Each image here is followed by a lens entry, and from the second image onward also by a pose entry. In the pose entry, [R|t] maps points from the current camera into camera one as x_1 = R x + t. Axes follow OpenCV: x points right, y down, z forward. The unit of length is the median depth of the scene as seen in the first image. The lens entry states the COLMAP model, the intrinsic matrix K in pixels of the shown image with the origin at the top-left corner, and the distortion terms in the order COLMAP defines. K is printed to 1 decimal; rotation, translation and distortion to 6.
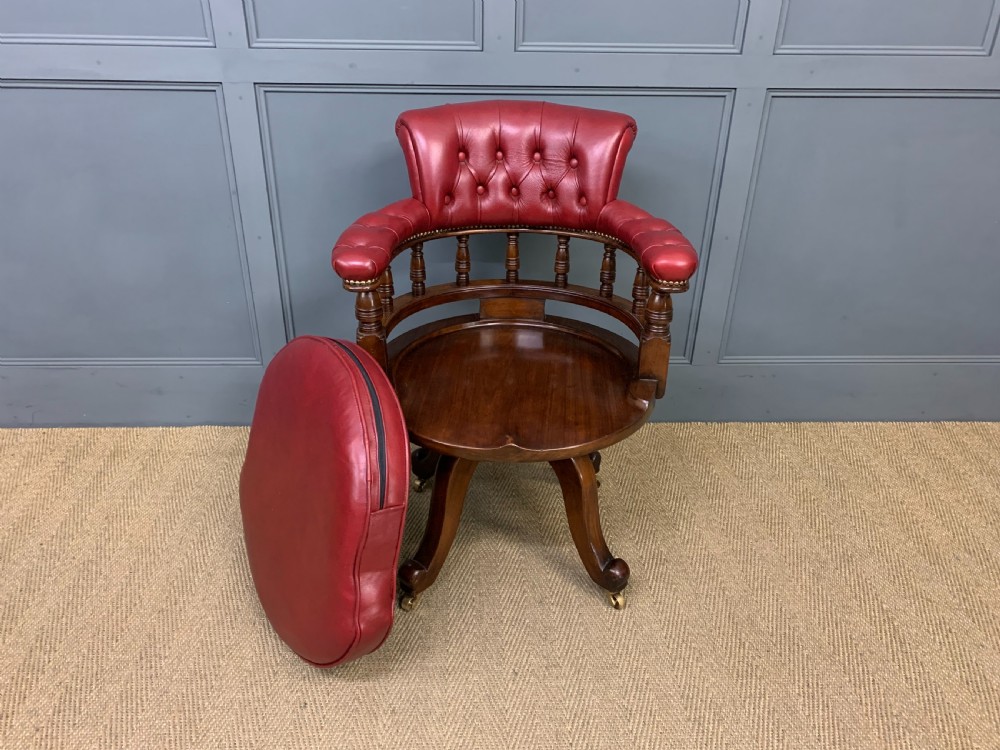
lens RADIAL K [[770.5, 0, 490.0], [0, 770.5, 367.0], [0, 0, 1]] dist [0.025397, -0.015243]
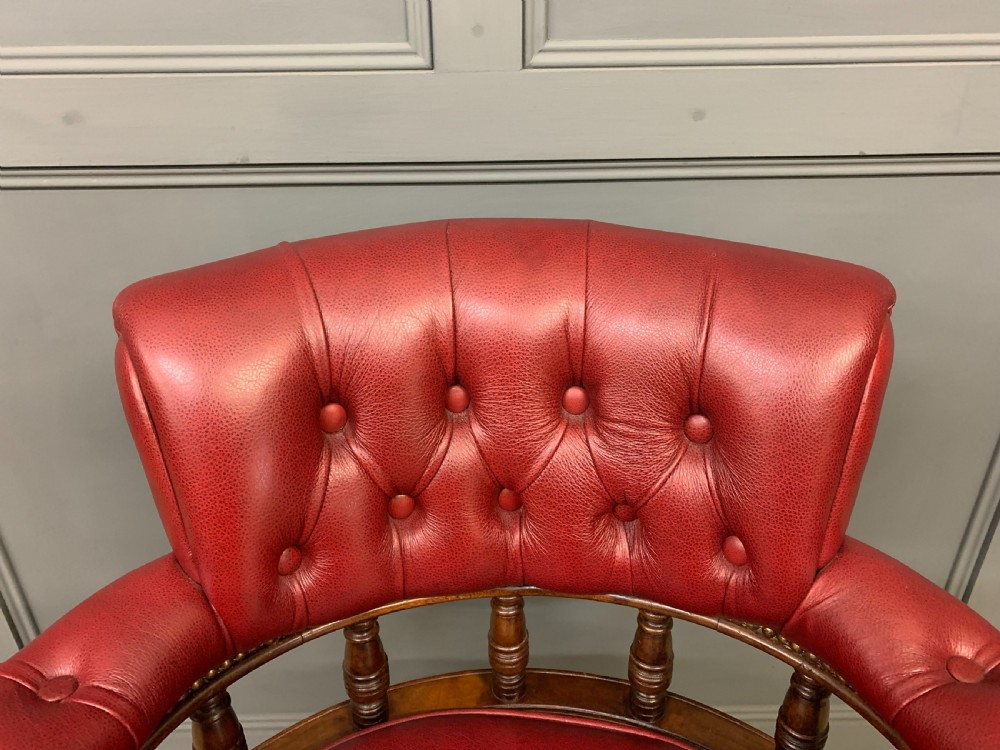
lens RADIAL K [[770.5, 0, 491.5], [0, 770.5, 363.0], [0, 0, 1]] dist [0.025397, -0.015243]
pose [[0.999415, -0.013310, -0.031490, 0.026894], [0.013155, 0.999900, -0.005104, -0.270457], [0.031555, 0.004687, 0.999491, 0.644993]]
